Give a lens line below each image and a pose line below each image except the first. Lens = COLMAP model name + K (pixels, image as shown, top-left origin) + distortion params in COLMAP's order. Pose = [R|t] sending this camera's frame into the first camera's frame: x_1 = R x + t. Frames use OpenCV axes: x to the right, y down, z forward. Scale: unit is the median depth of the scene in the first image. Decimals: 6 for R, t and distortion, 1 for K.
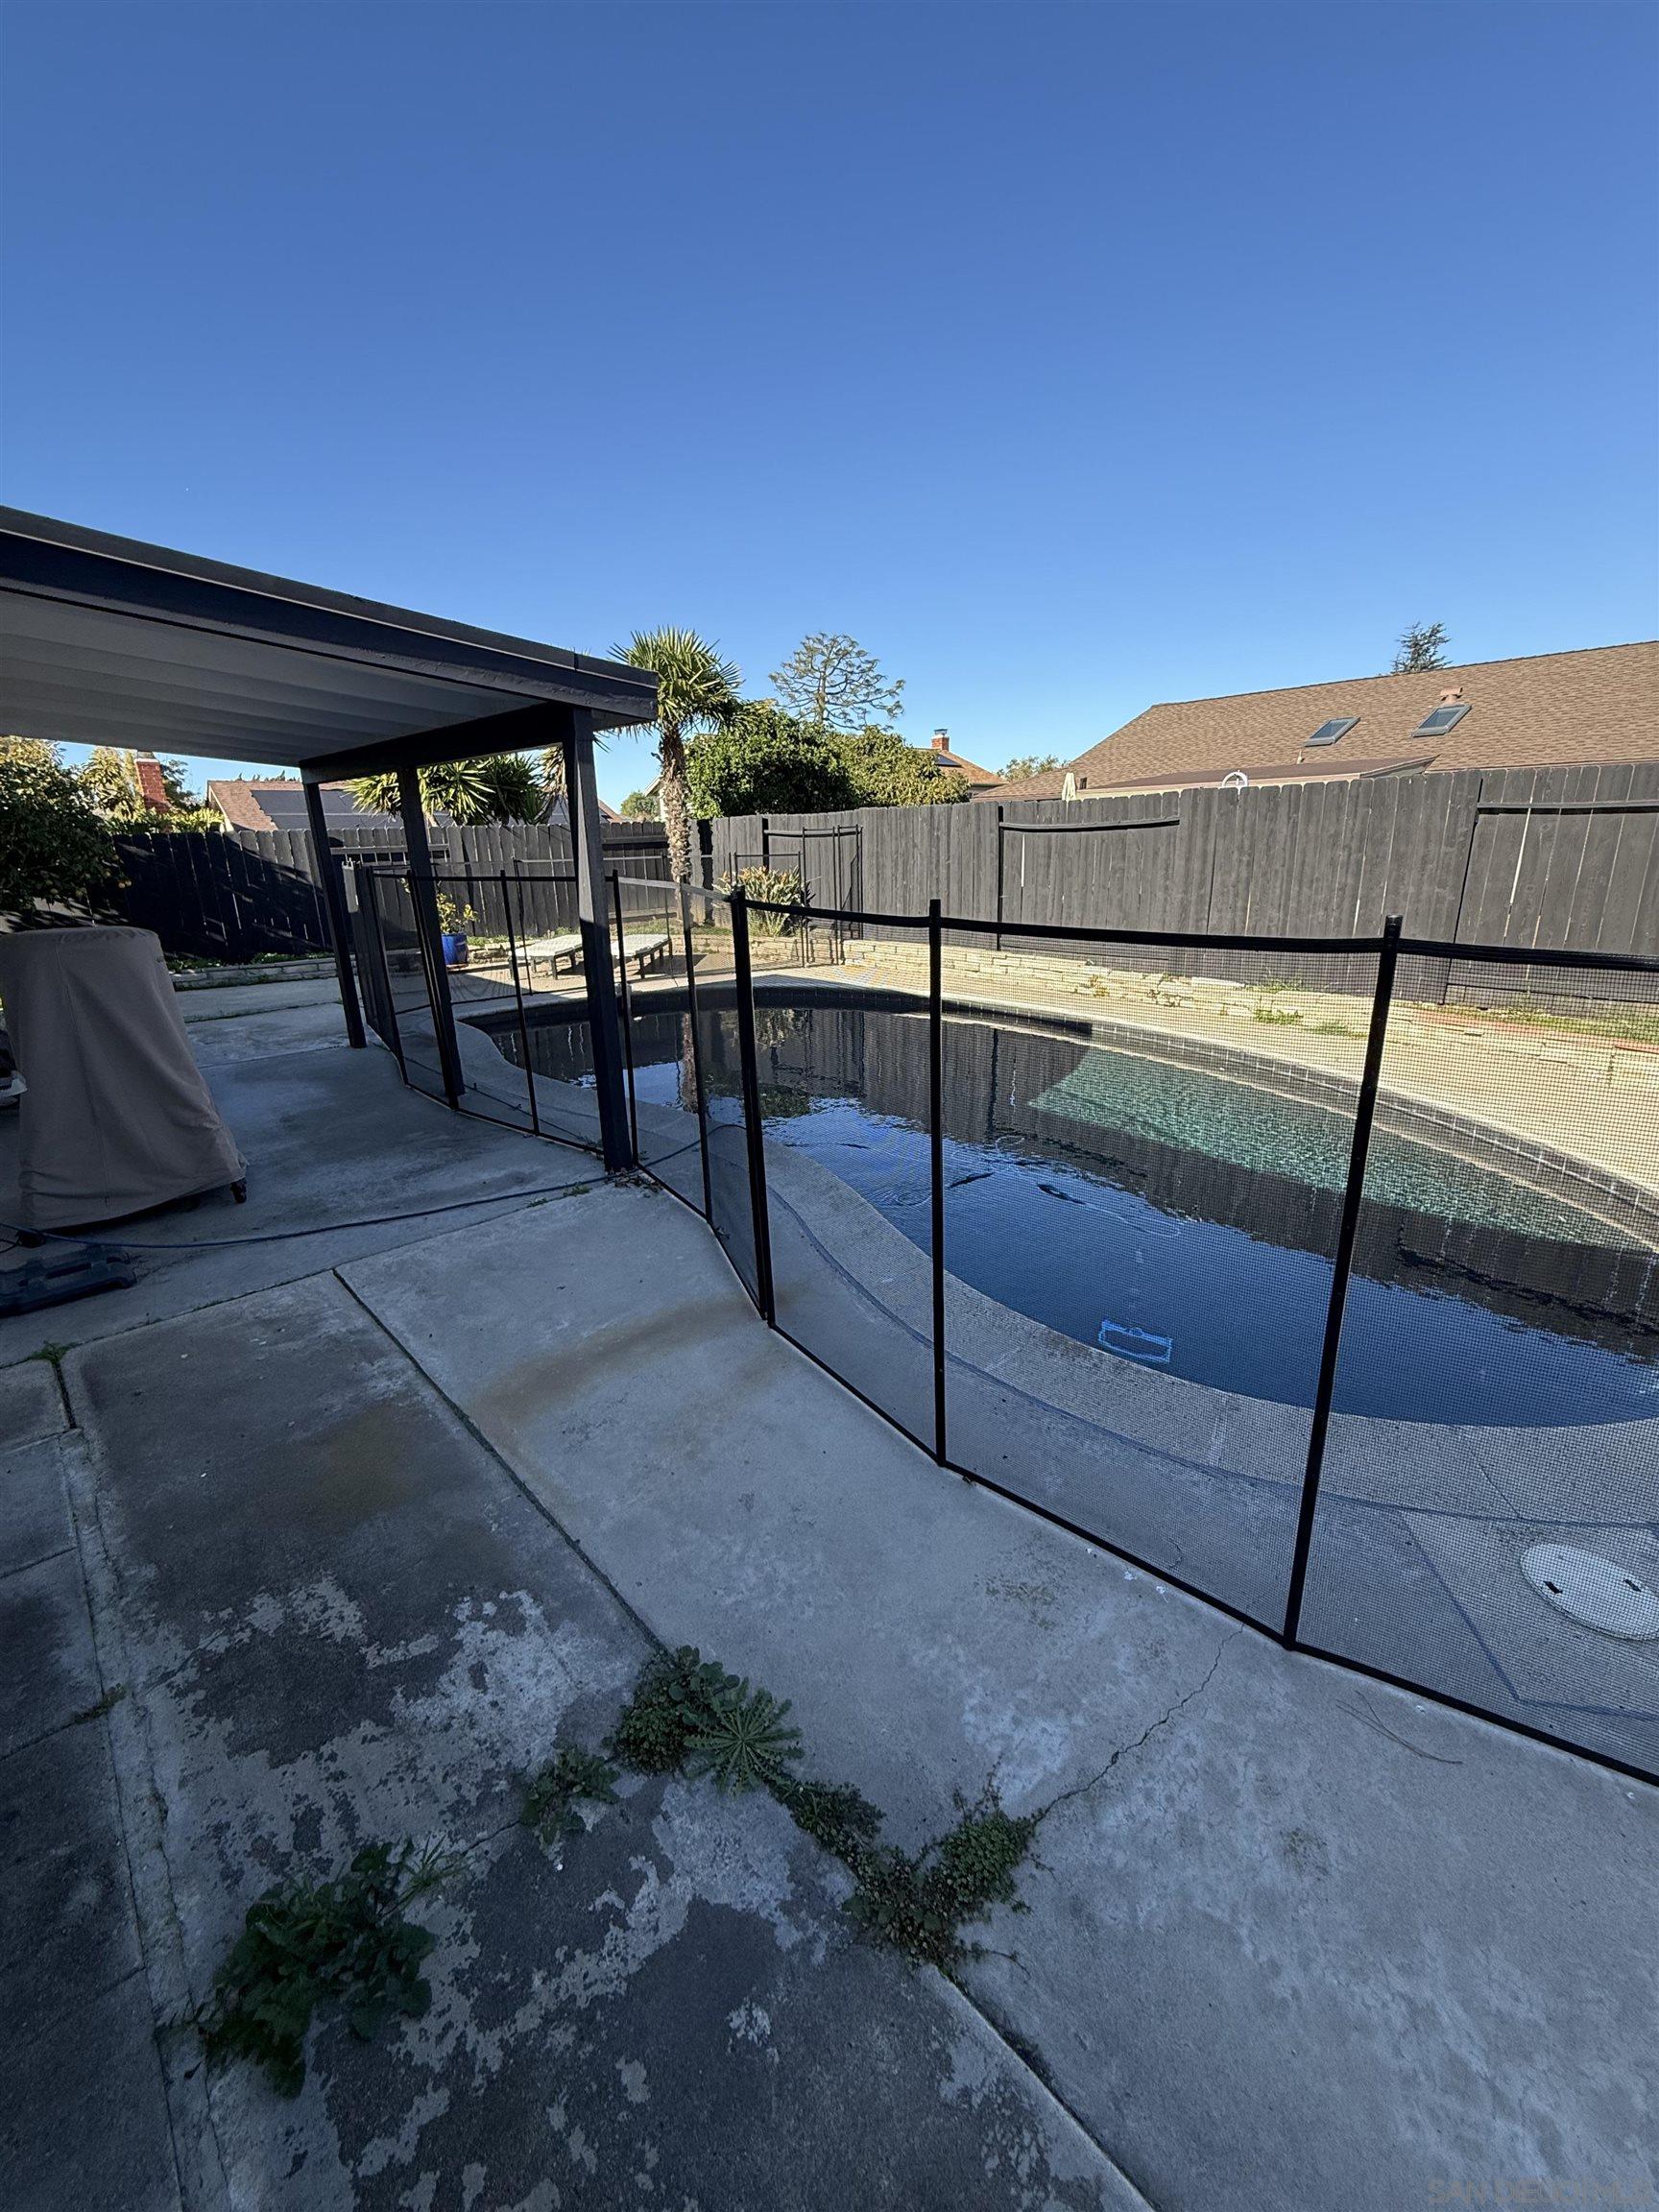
lens RADIAL K [[880.3, 0, 837.0], [0, 880.3, 1112.4], [0, 0, 1]] dist [0.001263, -0.000371]
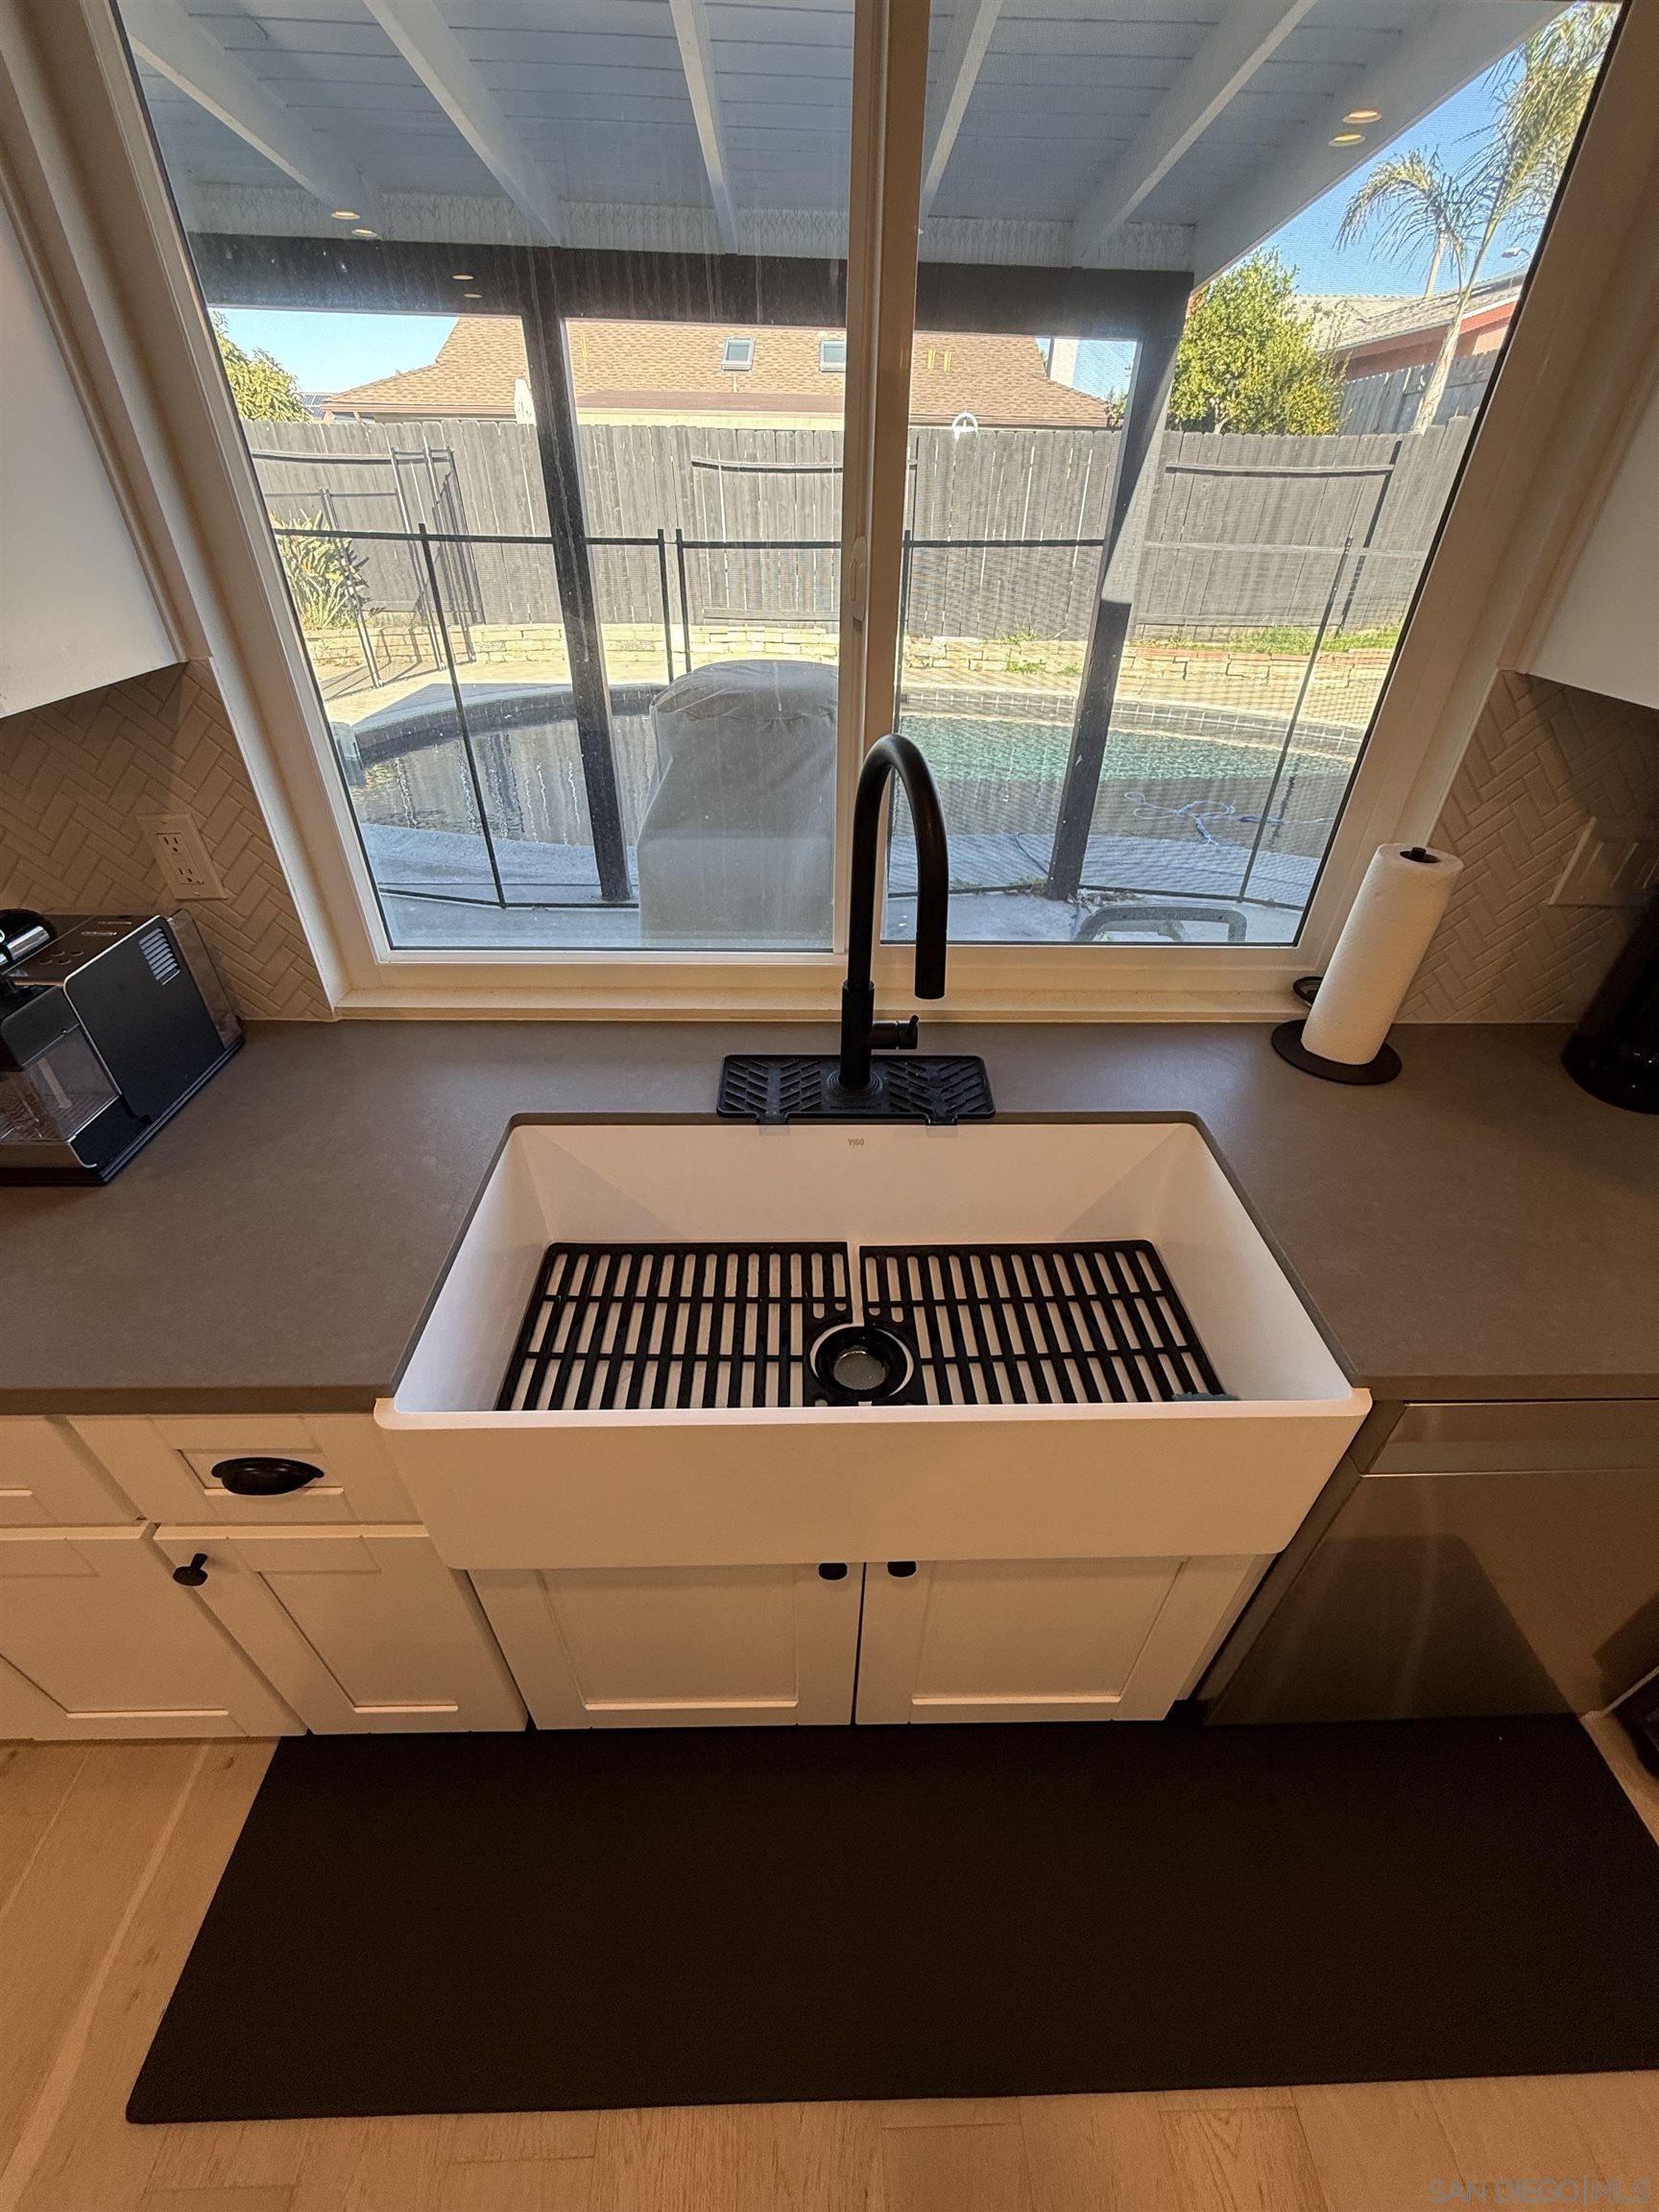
lens RADIAL K [[880.3, 0, 825.7], [0, 880.3, 1100.5], [0, 0, 1]] dist [0.001263, -0.000371]
pose [[0.675503, -0.406183, 0.615395, -0.635447], [0.193964, 0.903087, 0.383160, -0.086135], [-0.711388, -0.139461, 0.688823, 0.293948]]
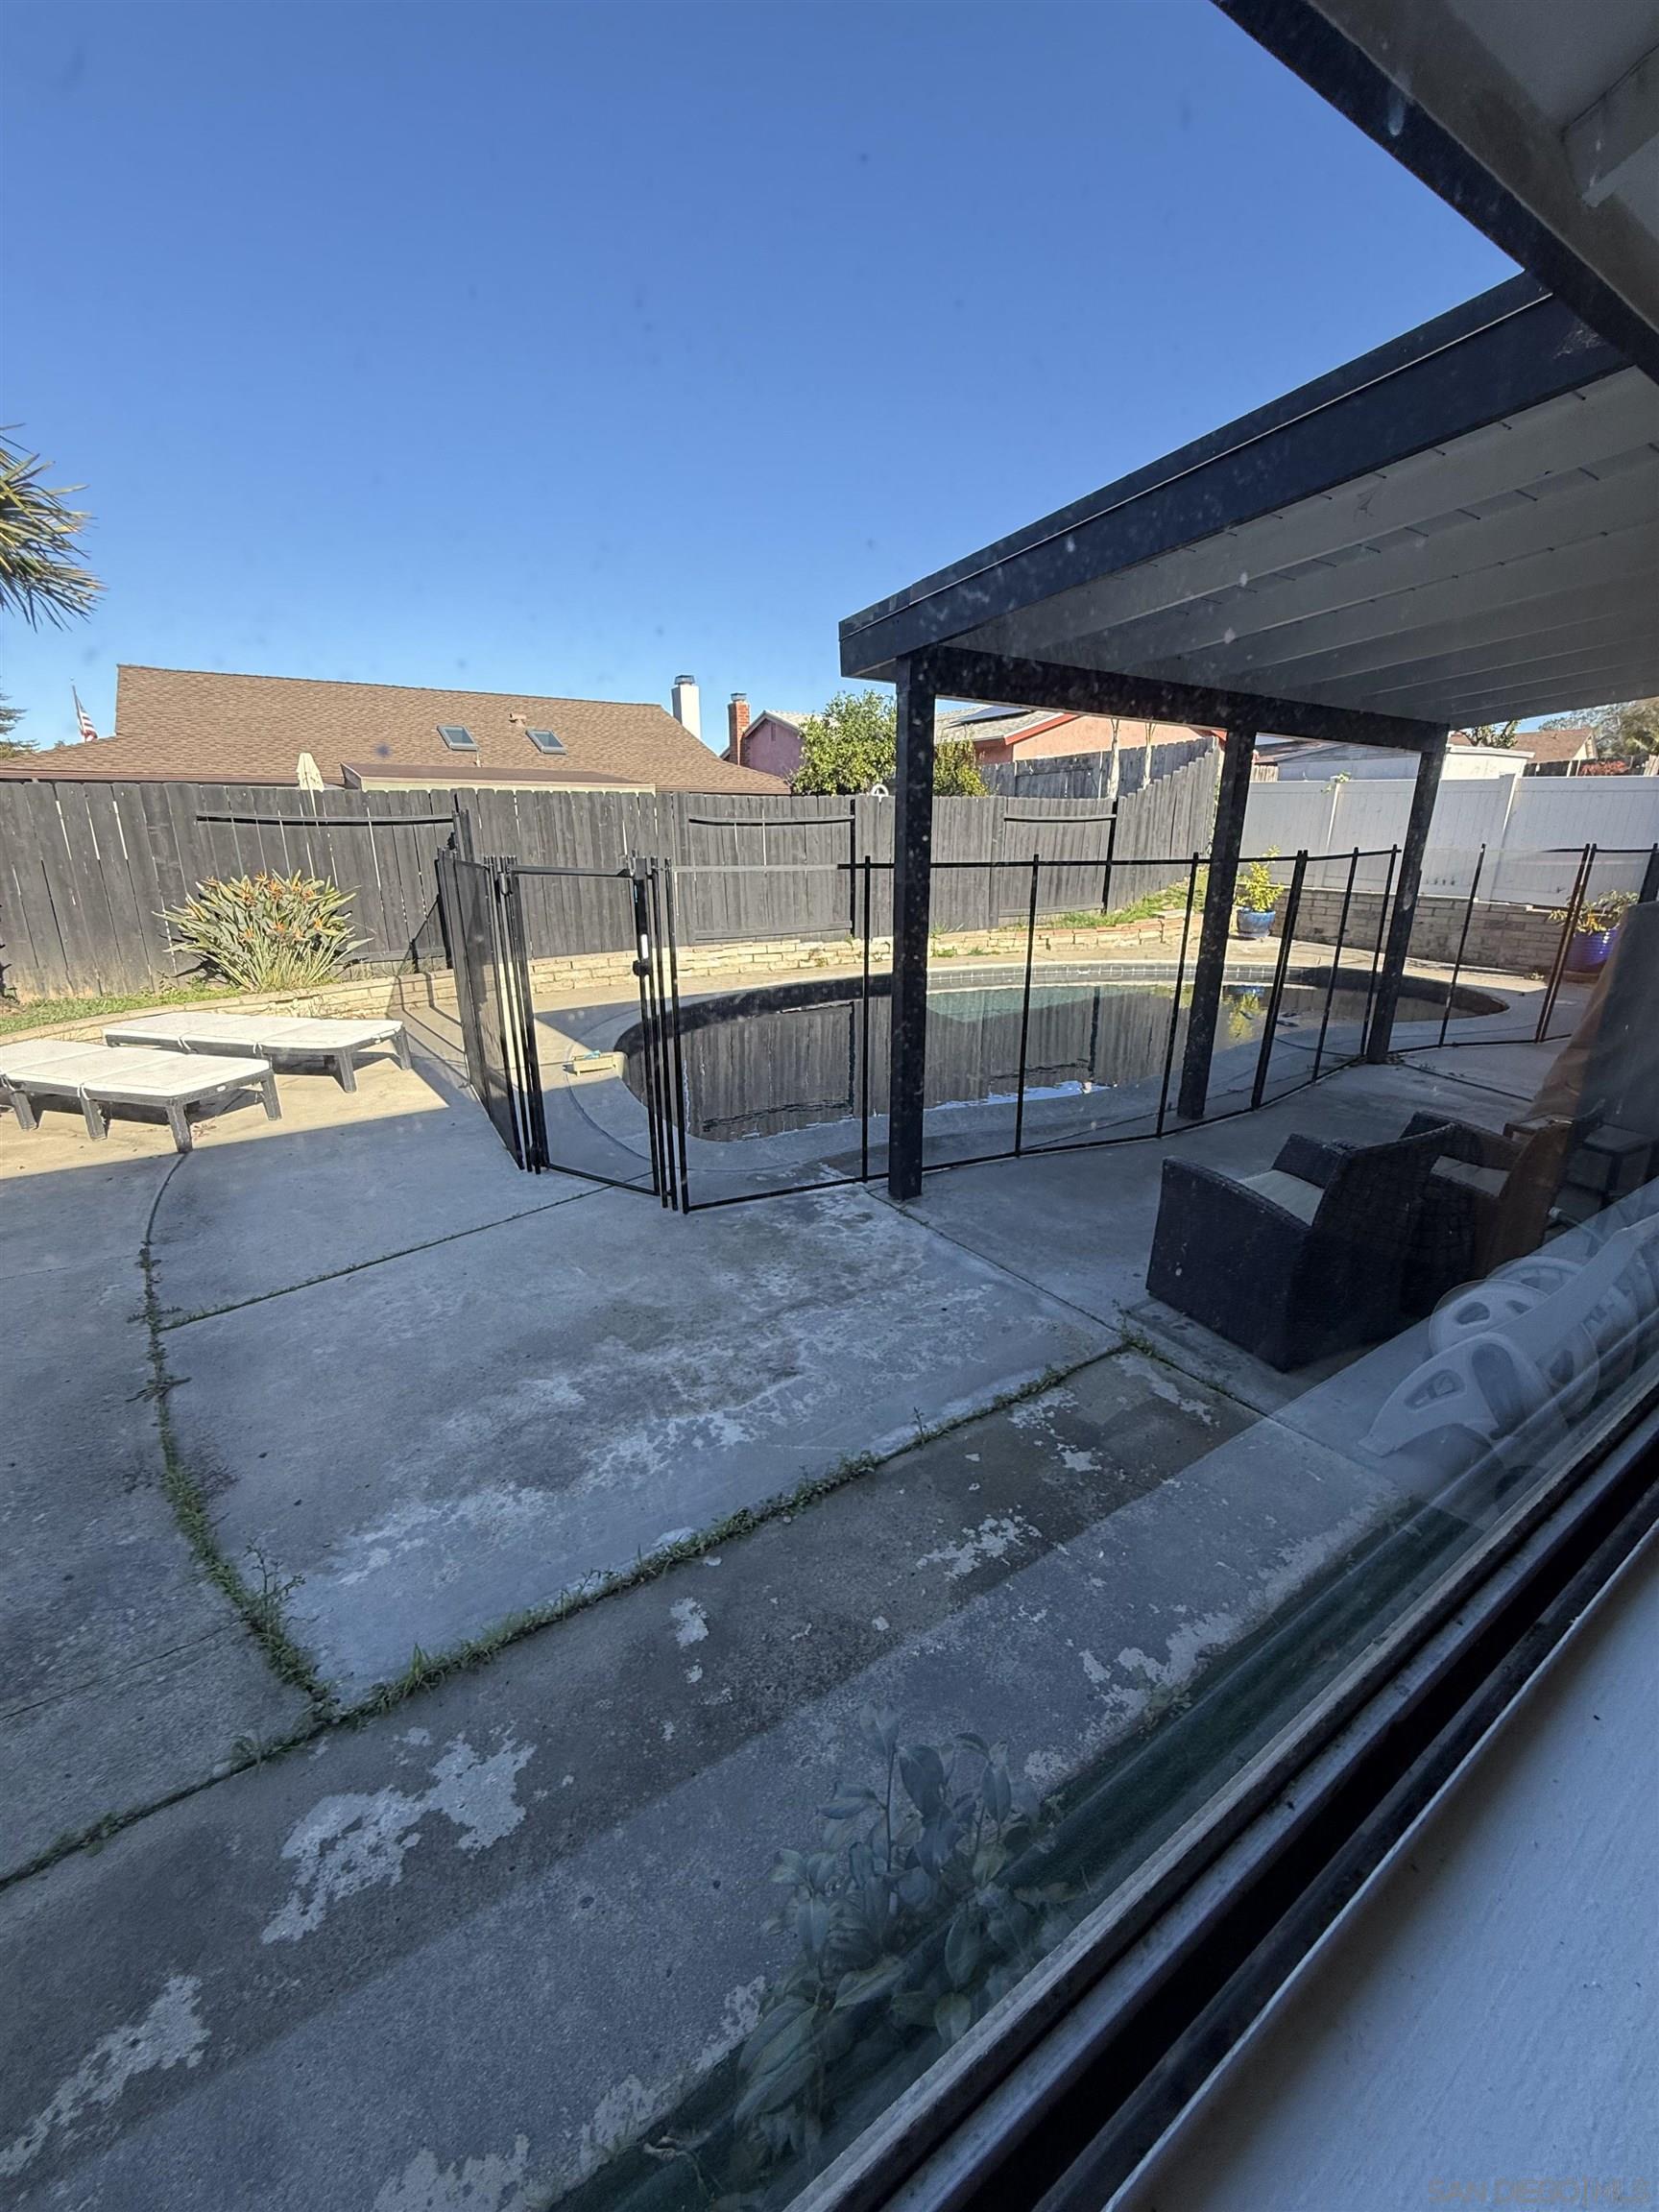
lens RADIAL K [[880.3, 0, 829.7], [0, 880.3, 1102.0], [0, 0, 1]] dist [0.001263, -0.000371]
pose [[0.176067, -0.274886, 0.945219, -1.008376], [0.293739, 0.931143, 0.216078, -0.248791], [-0.939531, 0.239603, 0.244688, 0.865701]]
